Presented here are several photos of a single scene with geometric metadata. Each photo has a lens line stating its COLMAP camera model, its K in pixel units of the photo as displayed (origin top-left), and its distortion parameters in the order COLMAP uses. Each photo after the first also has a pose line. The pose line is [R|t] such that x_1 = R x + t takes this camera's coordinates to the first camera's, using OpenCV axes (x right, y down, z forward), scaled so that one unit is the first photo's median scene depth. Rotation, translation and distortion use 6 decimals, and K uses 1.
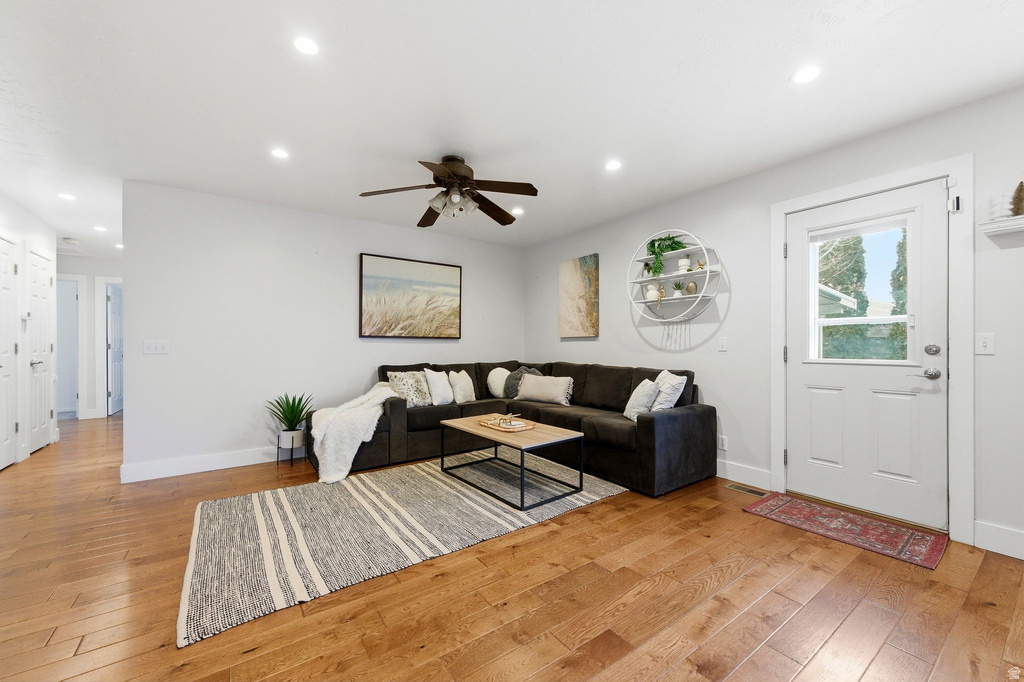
lens RADIAL K [[399.6, 0, 512.2], [0, 399.6, 344.6], [0, 0, 1]] dist [0.001622, -0.000067]
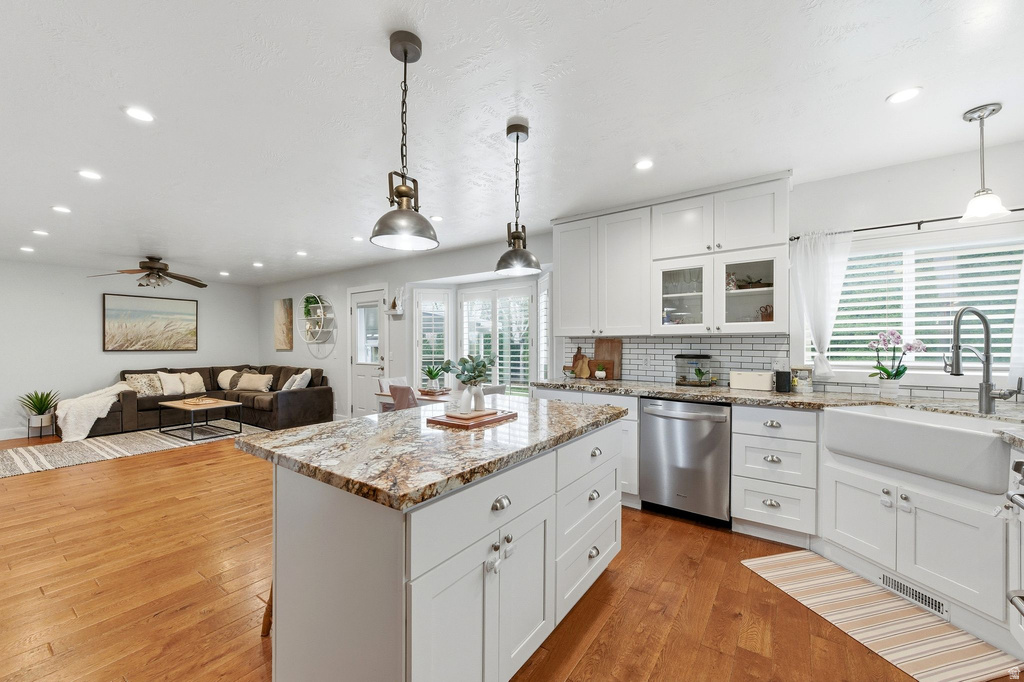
lens RADIAL K [[404.2, 0, 512.7], [0, 404.2, 346.8], [0, 0, 1]] dist [0.000134, -0.000420]
pose [[0.942730, -0.005570, 0.333511, 0.653540], [0.003334, 0.999968, 0.007276, -0.049623], [-0.333541, -0.005747, 0.942718, -1.083812]]
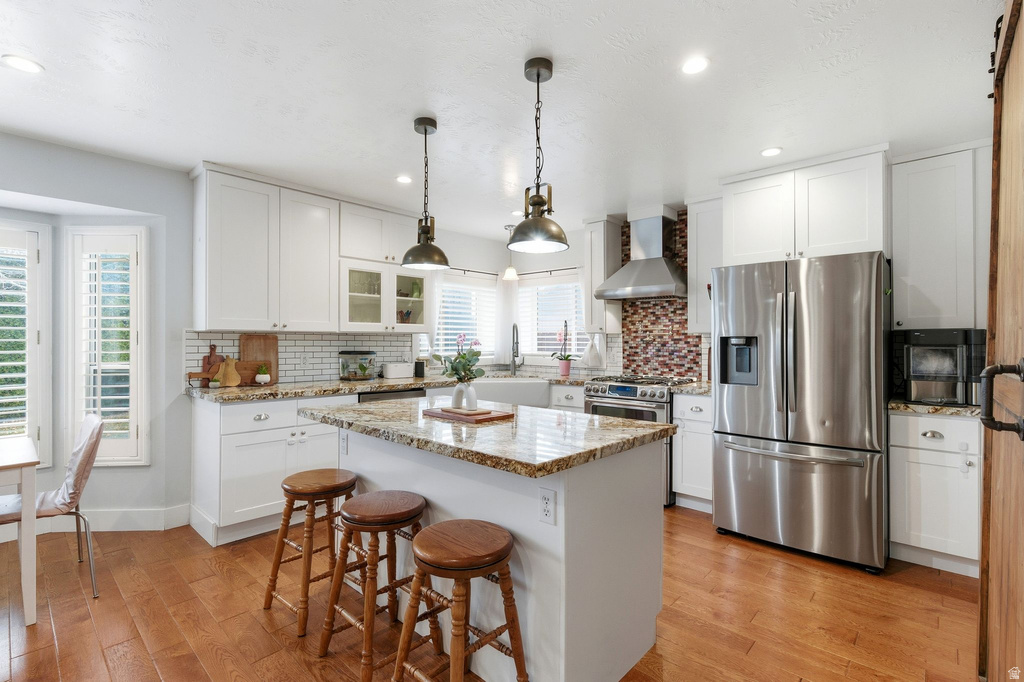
lens RADIAL K [[467.5, 0, 512.0], [0, 467.5, 341.0], [0, 0, 1]] dist [-0.002386, -0.000108]
pose [[-0.215739, -0.000823, 0.976451, 0.145000], [-0.002148, 0.999998, 0.000368, -0.049287], [-0.976449, -0.002018, -0.215740, -0.457987]]
